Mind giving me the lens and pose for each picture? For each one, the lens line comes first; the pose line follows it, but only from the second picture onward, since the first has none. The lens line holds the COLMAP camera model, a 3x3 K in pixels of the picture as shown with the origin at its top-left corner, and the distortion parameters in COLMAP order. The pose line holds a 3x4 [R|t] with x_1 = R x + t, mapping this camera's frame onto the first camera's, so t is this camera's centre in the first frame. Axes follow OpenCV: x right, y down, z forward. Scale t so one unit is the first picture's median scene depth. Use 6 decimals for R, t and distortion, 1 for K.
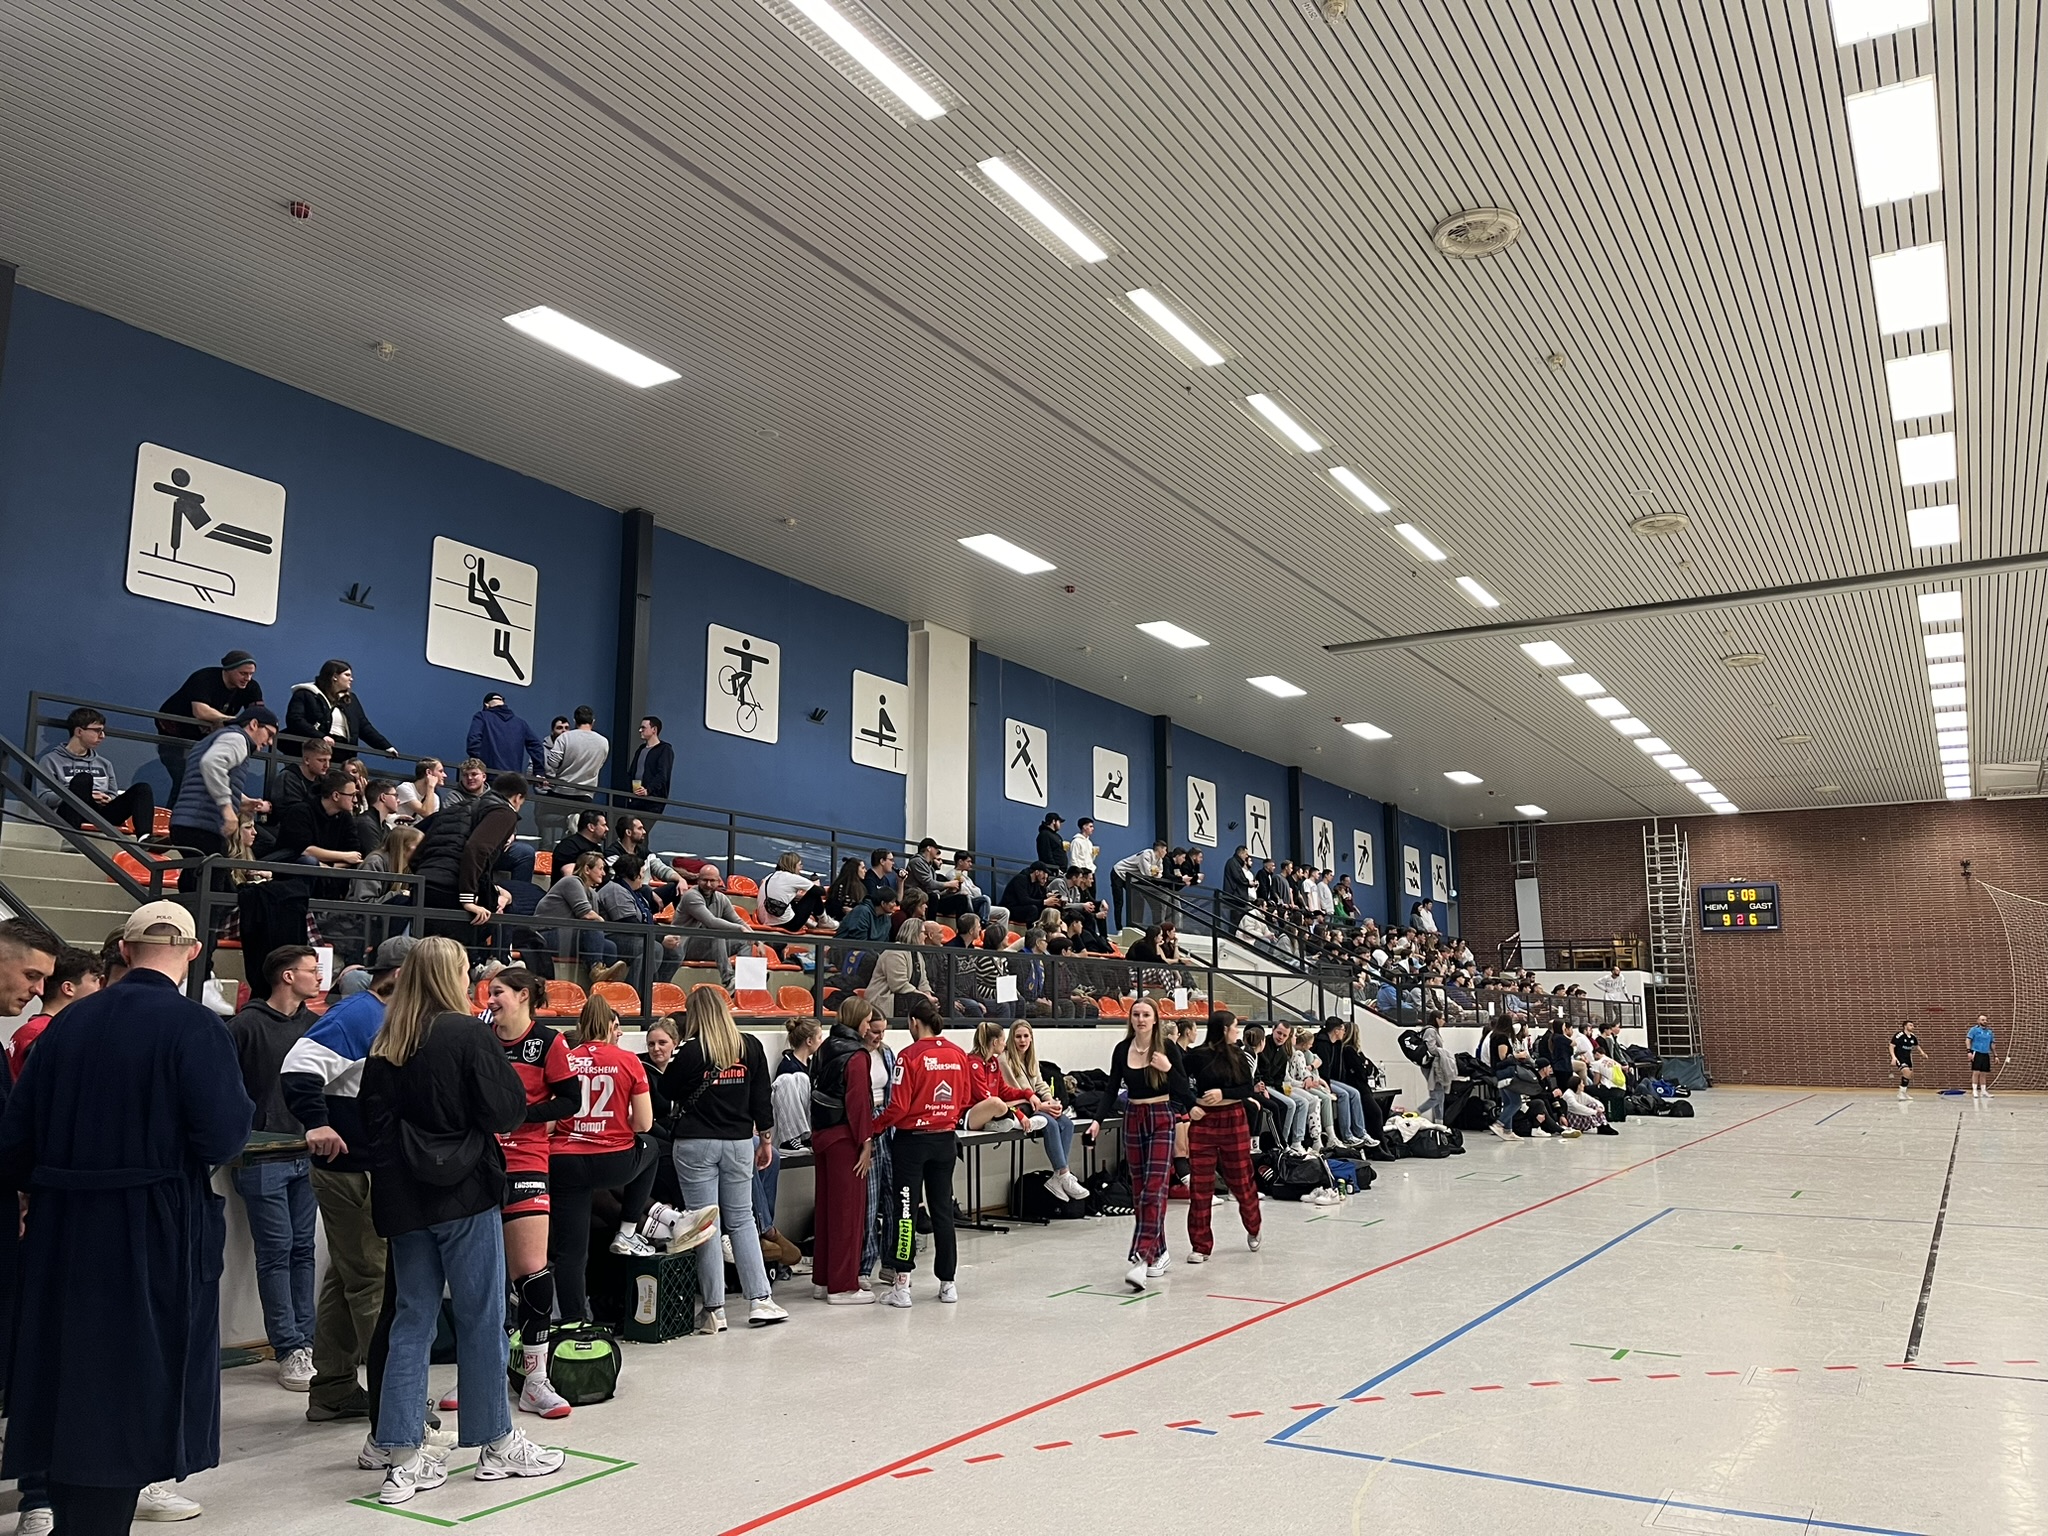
lens RADIAL K [[1527.8, 0, 1024.0], [0, 1527.8, 768.0], [0, 0, 1]] dist [0.066069, -0.105612]
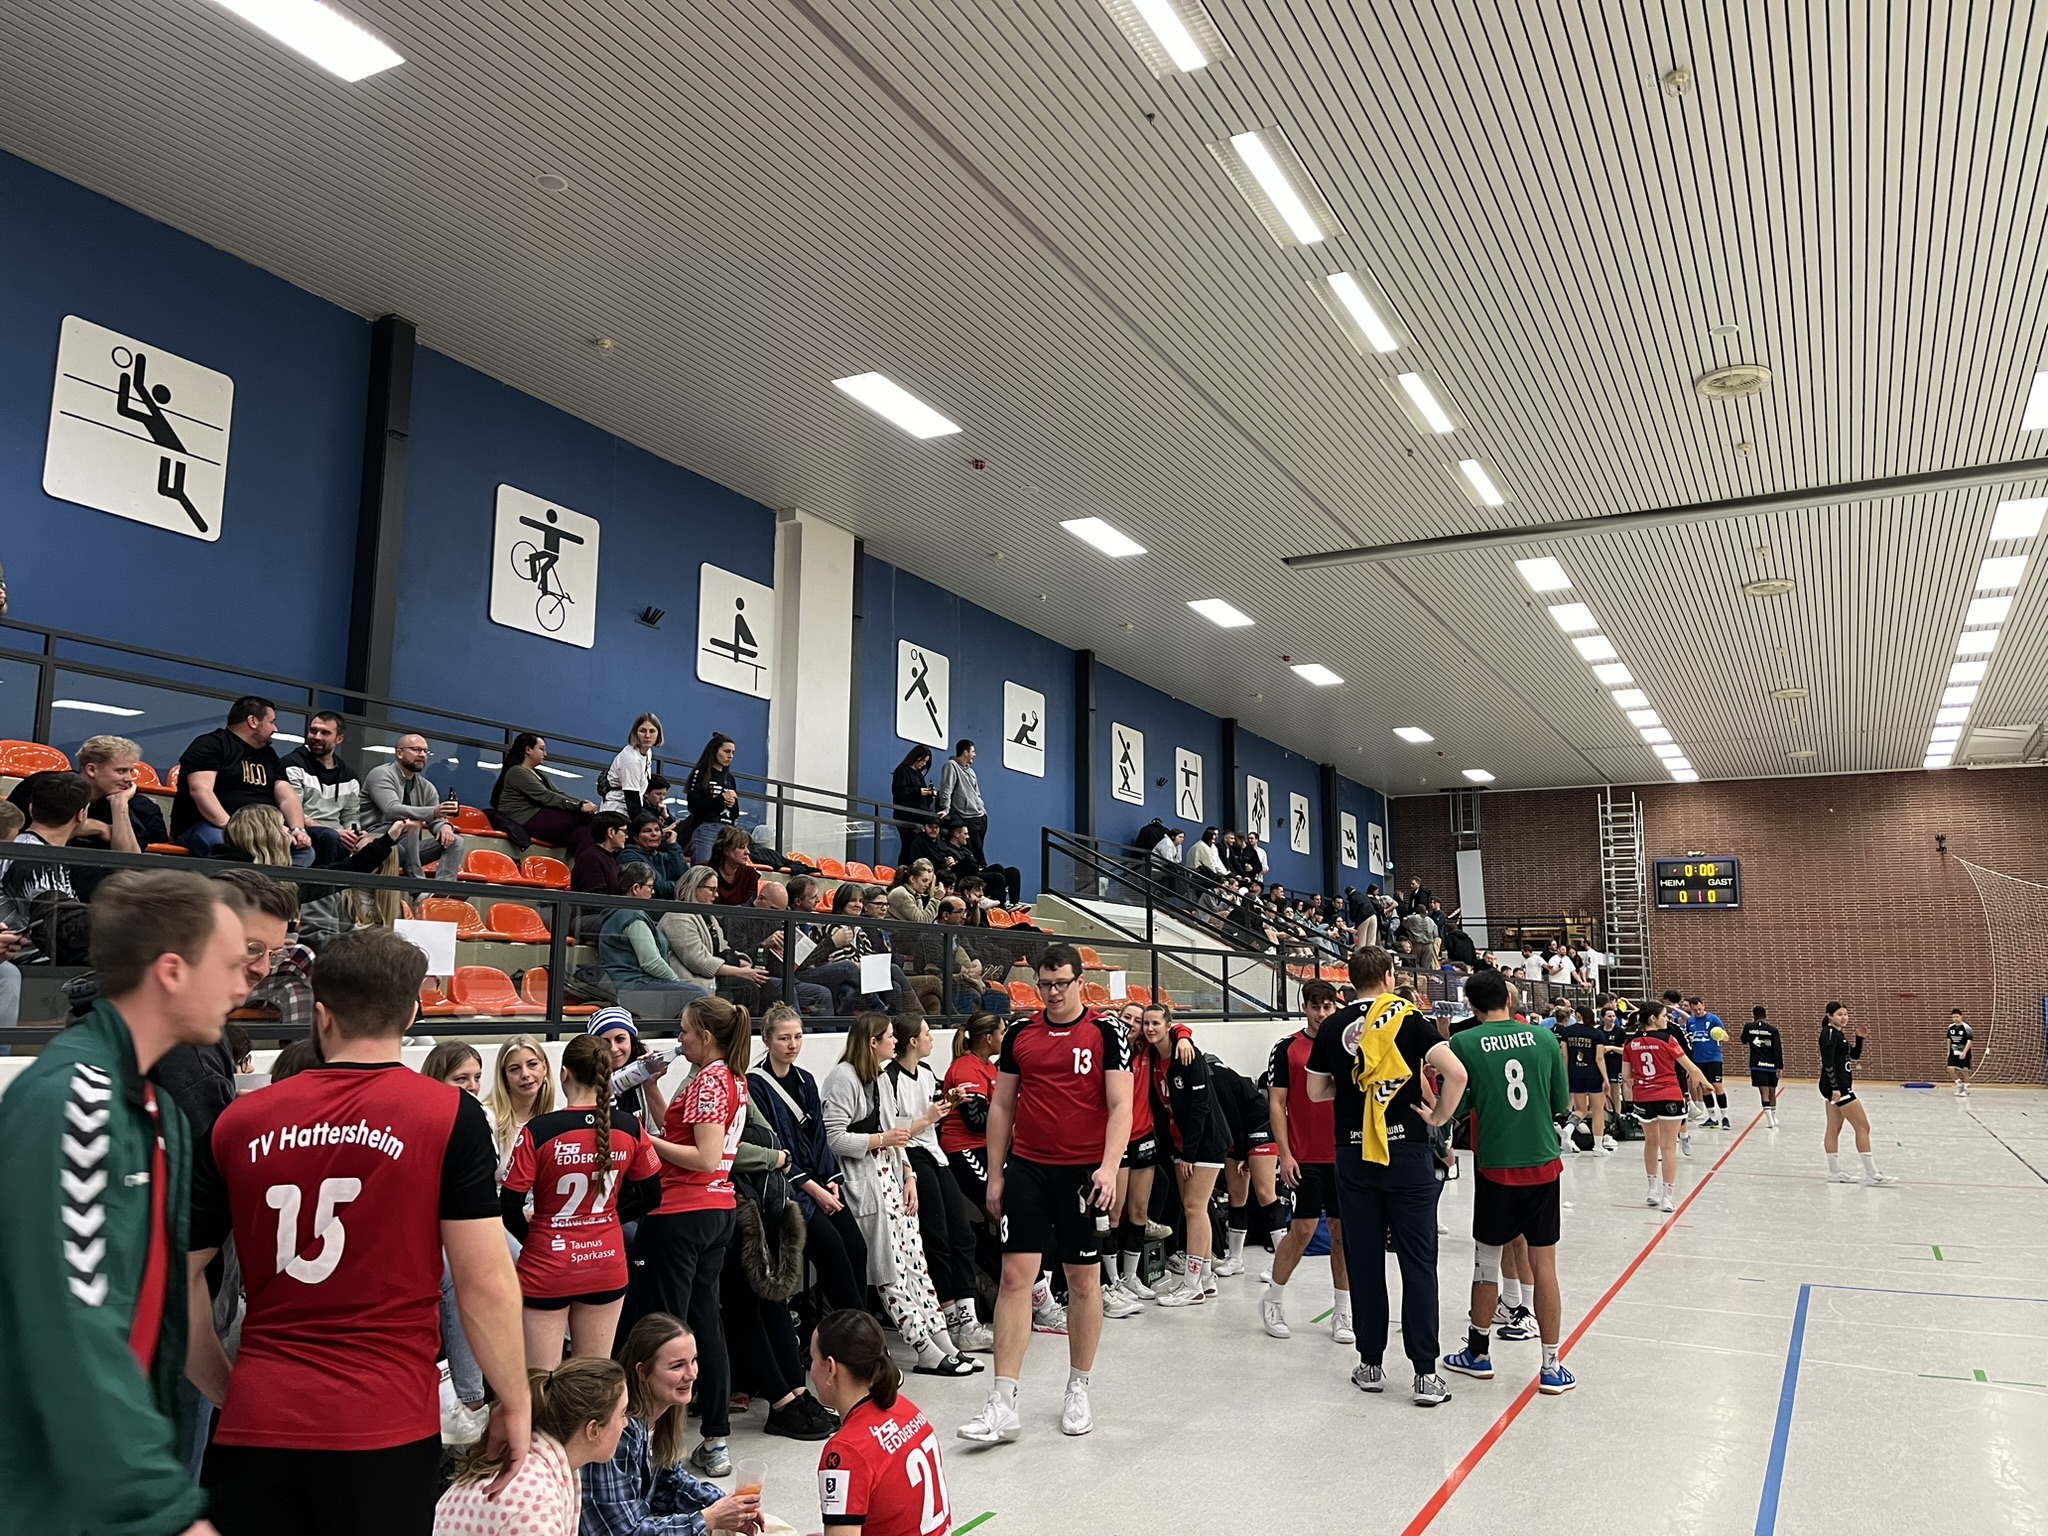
lens RADIAL K [[1526.4, 0, 1024.0], [0, 1526.4, 768.0], [0, 0, 1]] dist [0.068386, -0.101288]
pose [[0.998085, 0.014924, 0.060026, 0.006829], [-0.015862, 0.999759, 0.015192, 0.022121], [-0.059785, -0.016115, 0.998081, 0.166955]]
